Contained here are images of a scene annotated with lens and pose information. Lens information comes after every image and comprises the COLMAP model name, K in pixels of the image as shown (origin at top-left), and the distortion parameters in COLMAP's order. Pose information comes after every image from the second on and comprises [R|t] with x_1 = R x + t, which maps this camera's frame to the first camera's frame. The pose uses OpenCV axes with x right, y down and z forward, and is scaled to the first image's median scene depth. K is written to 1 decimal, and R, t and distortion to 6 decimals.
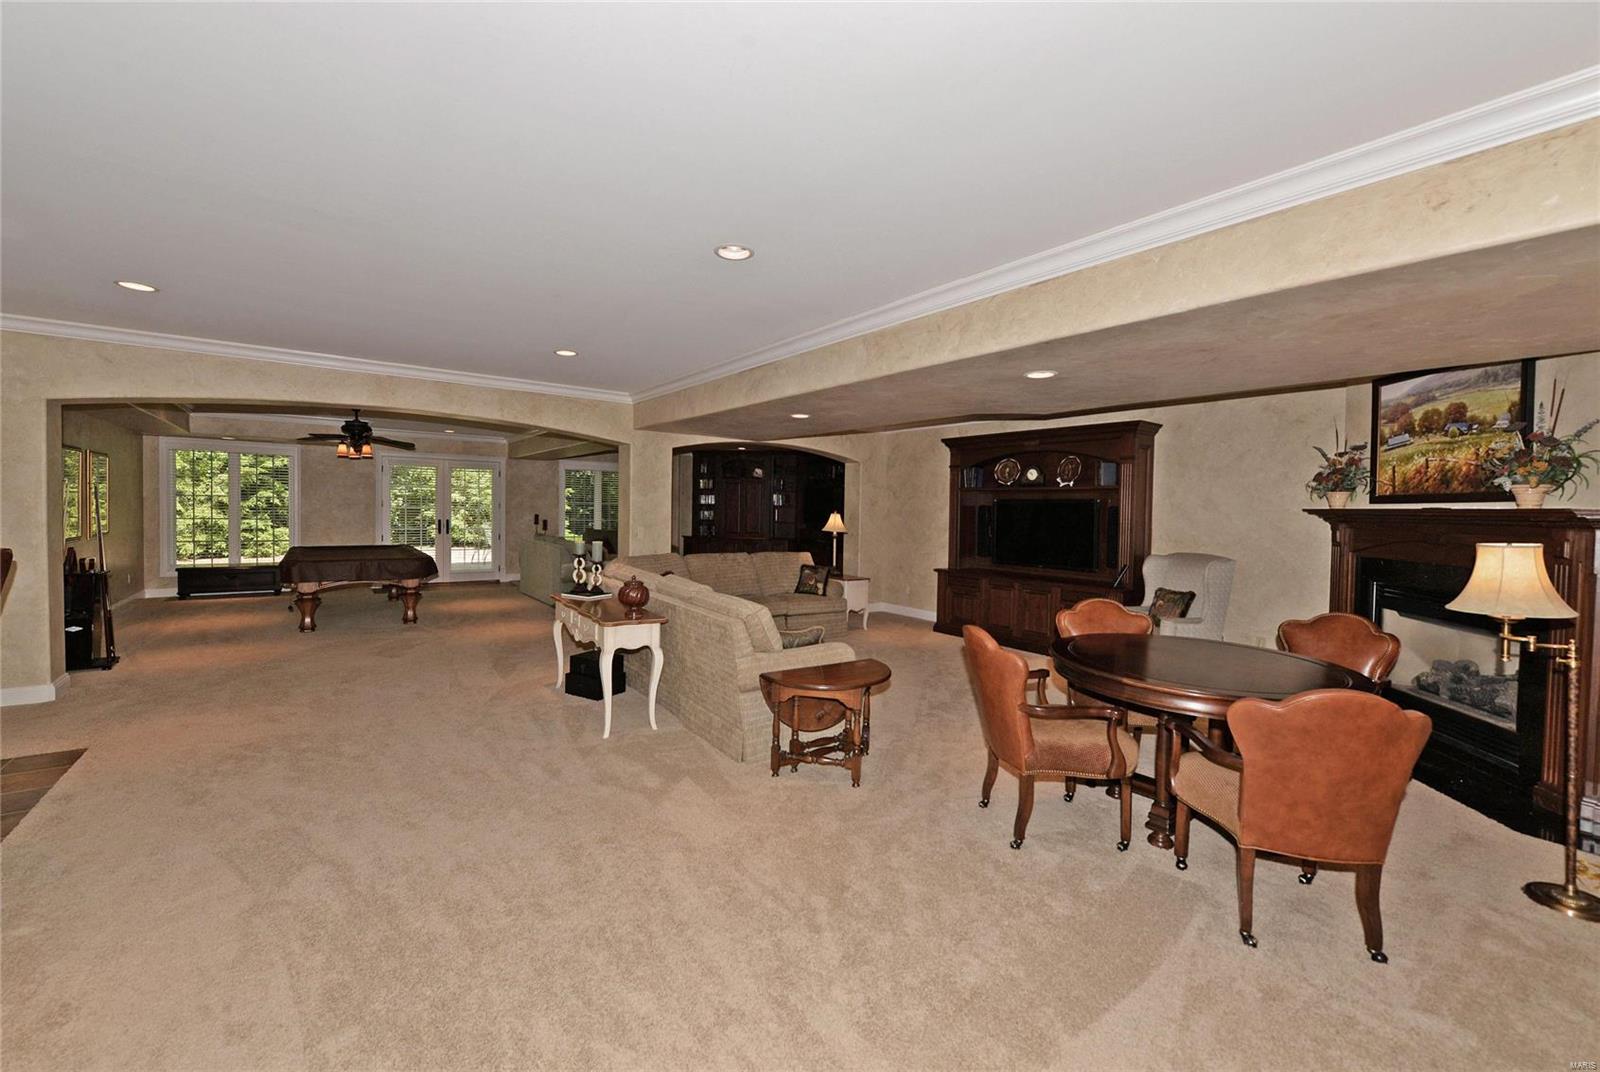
lens RADIAL K [[626.2, 0, 792.6], [0, 626.2, 527.6], [0, 0, 1]] dist [-0.001233, -0.000022]
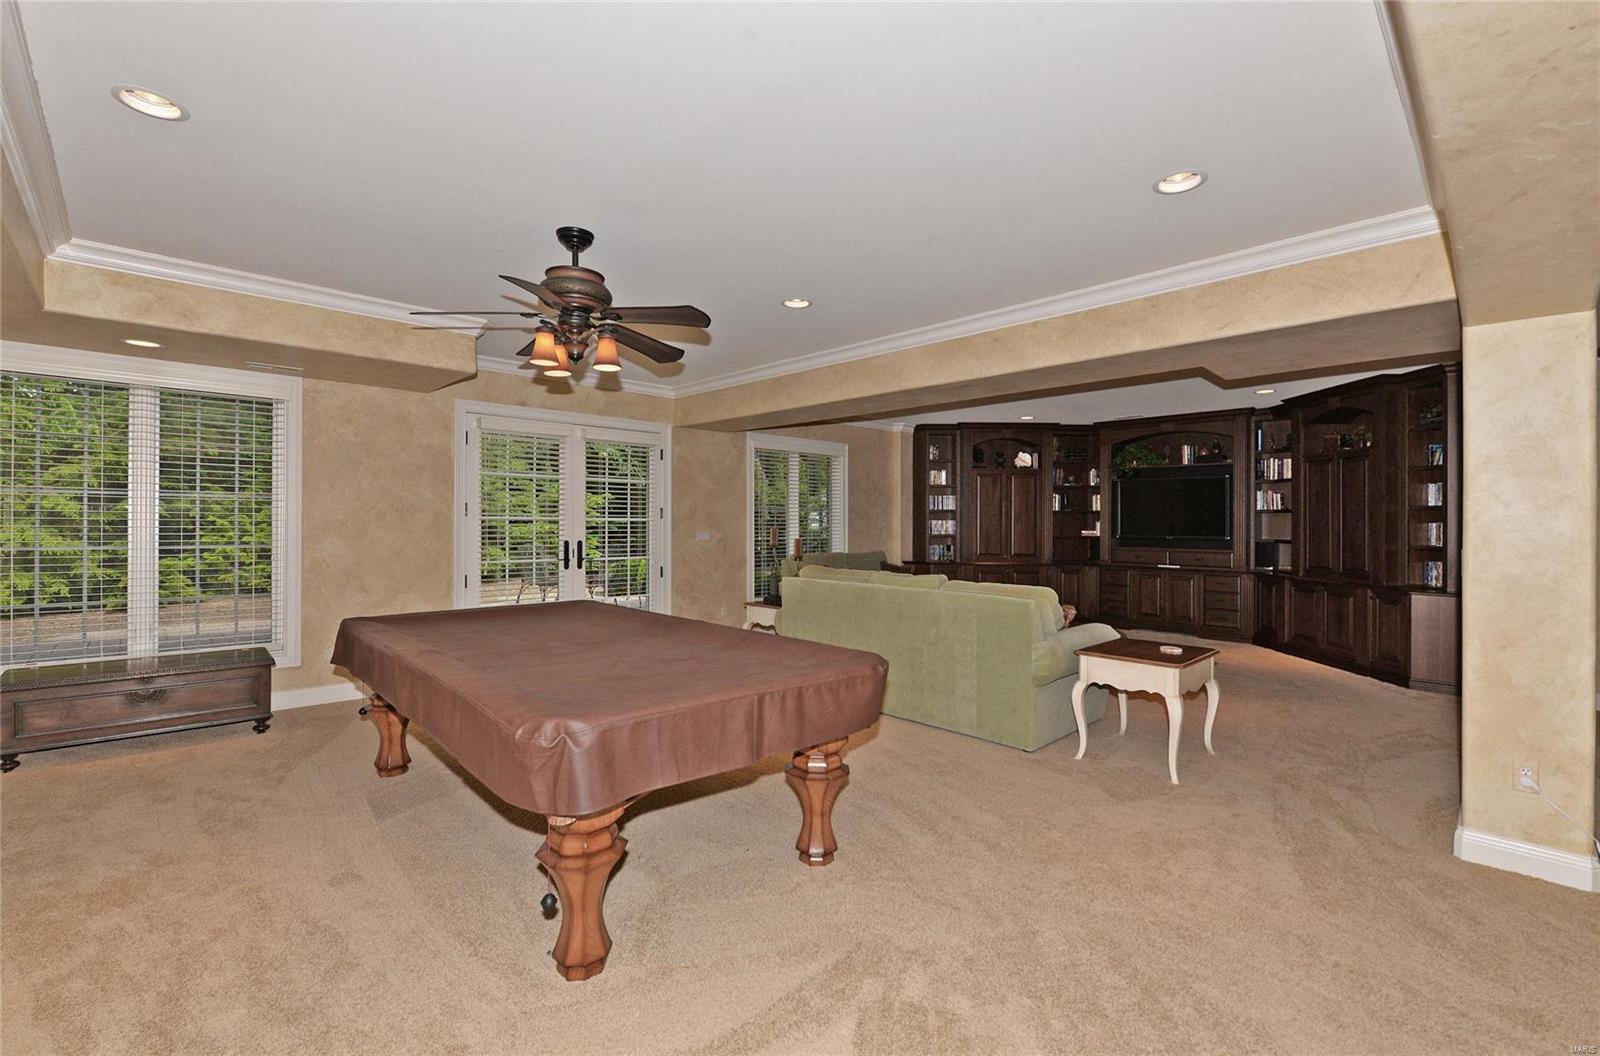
lens RADIAL K [[702.7, 0, 814.5], [0, 702.7, 524.1], [0, 0, 1]] dist [-0.008943, -0.000798]
pose [[0.993465, -0.010084, 0.113688, -0.717885], [0.013089, 0.999584, -0.025714, -0.016528], [-0.113381, 0.027034, 0.993184, 0.696031]]
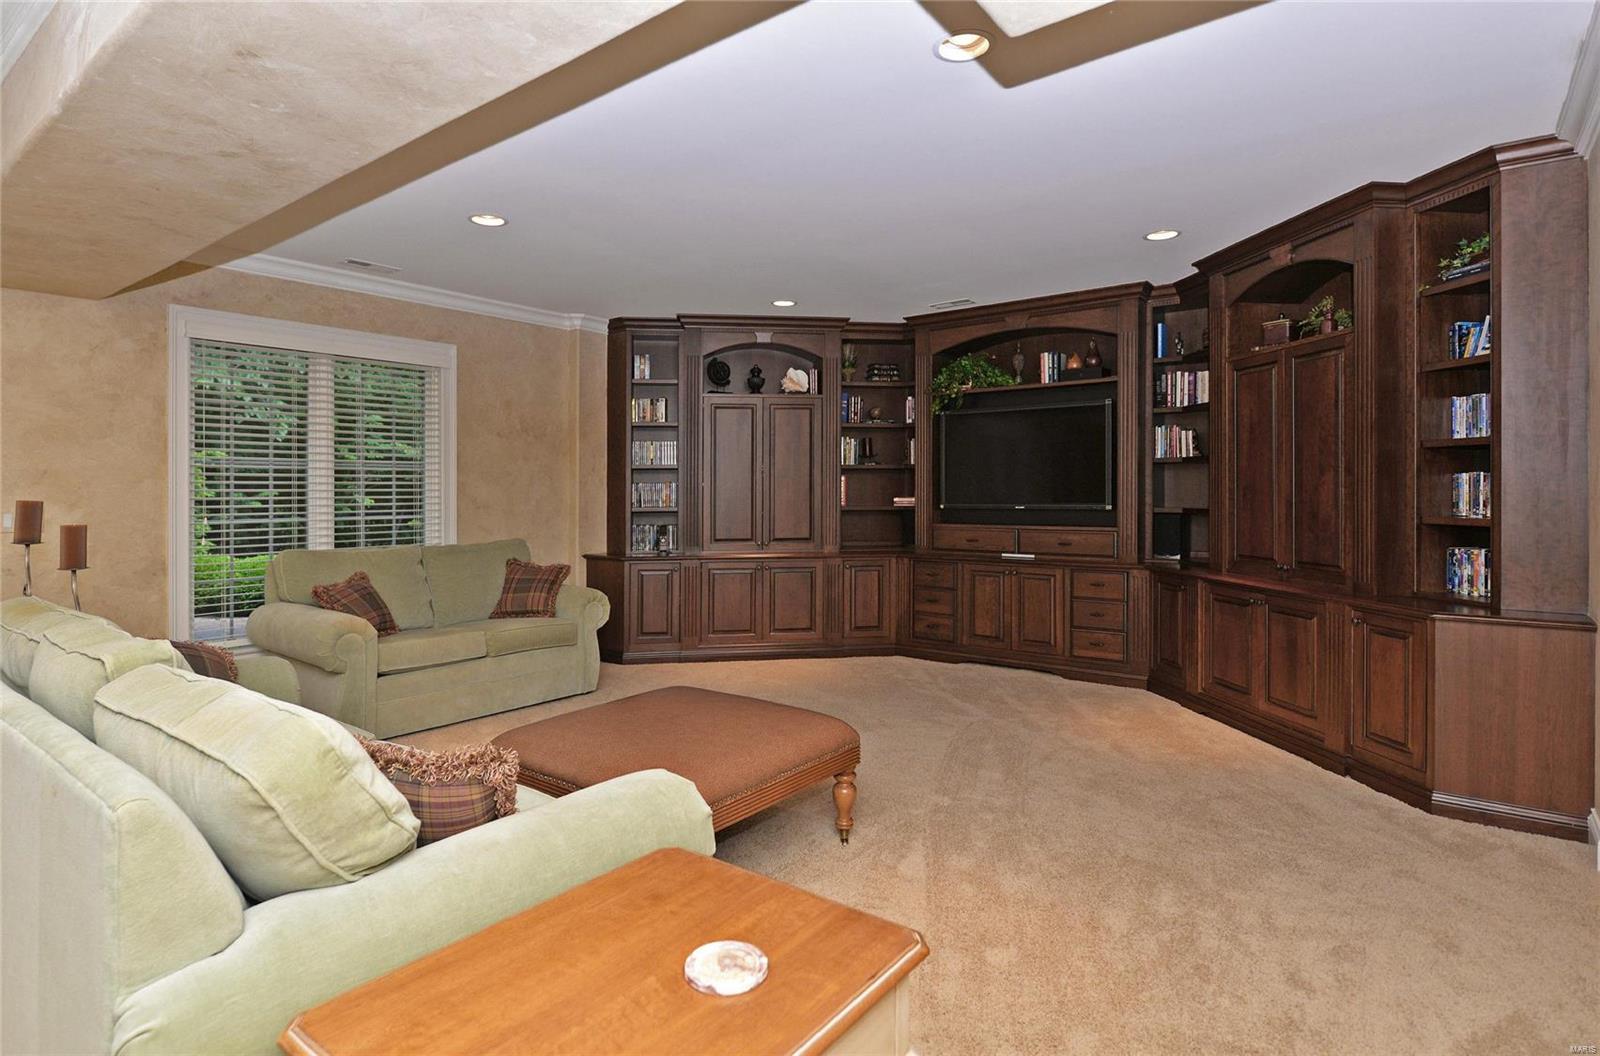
lens RADIAL K [[817.5, 0, 806.7], [0, 817.5, 514.2], [0, 0, 1]] dist [0.000850, 0.000185]
pose [[0.970085, -0.027680, 0.241181, -0.354070], [0.028237, 0.999601, 0.001149, -0.016350], [-0.241117, 0.005696, 0.970479, 1.102748]]
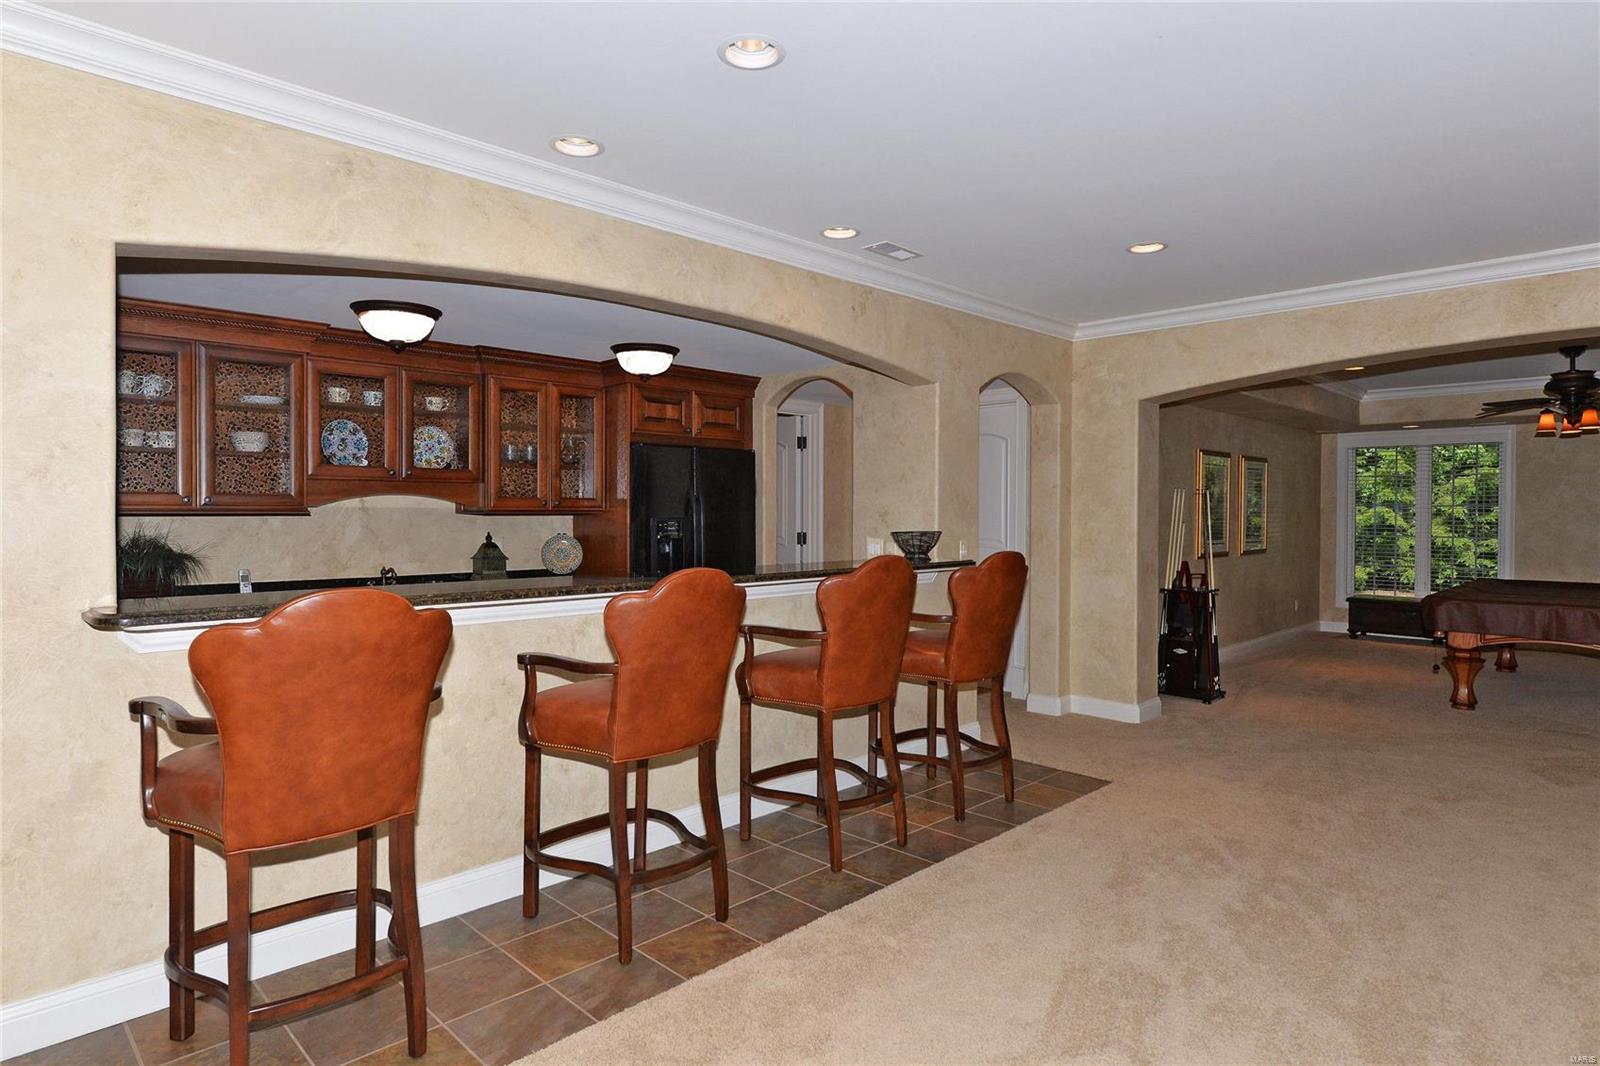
lens RADIAL K [[888.9, 0, 801.3], [0, 888.9, 523.3], [0, 0, 1]] dist [-0.000033, -0.000483]
pose [[0.150705, -0.006965, -0.988554, 0.030497], [-0.030118, 0.999479, -0.011633, 0.006066], [0.988120, 0.031527, 0.150417, 0.181077]]
